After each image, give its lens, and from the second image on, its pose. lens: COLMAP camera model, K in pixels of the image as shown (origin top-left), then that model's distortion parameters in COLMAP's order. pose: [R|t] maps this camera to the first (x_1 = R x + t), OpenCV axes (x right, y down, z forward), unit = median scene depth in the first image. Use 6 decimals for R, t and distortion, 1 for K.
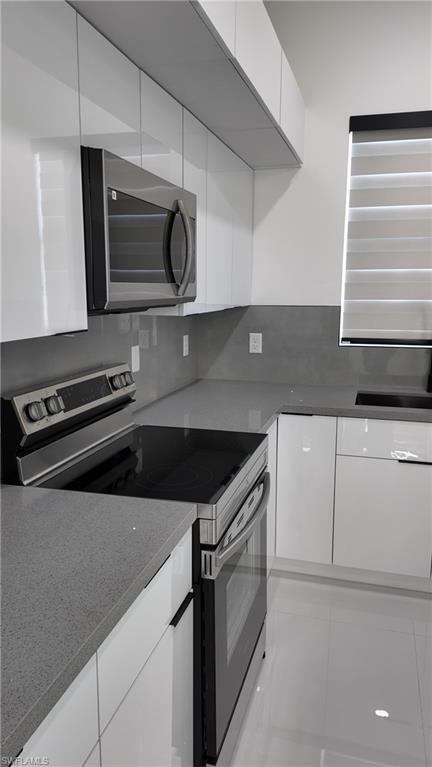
lens RADIAL K [[556.3, 0, 218.4], [0, 556.3, 382.0], [0, 0, 1]] dist [0.053157, -0.095387]
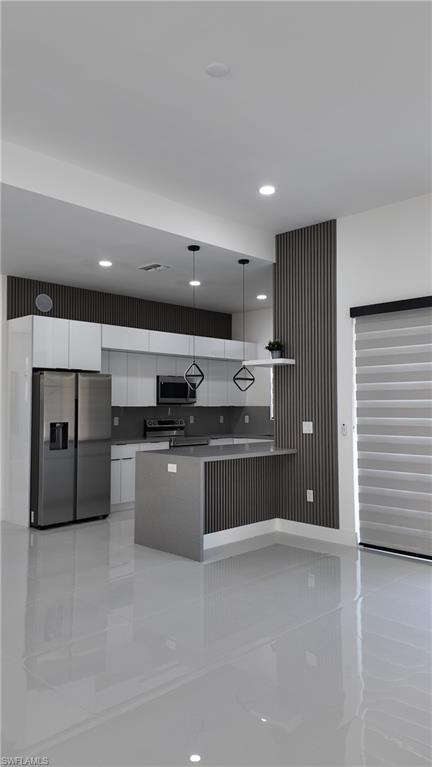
lens RADIAL K [[556.3, 0, 214.8], [0, 556.3, 383.6], [0, 0, 1]] dist [0.053157, -0.095387]
pose [[0.882996, -0.024399, -0.468746, 1.810590], [-0.072851, 0.979423, -0.188212, 0.429074], [0.463692, 0.200339, 0.863049, -2.244839]]
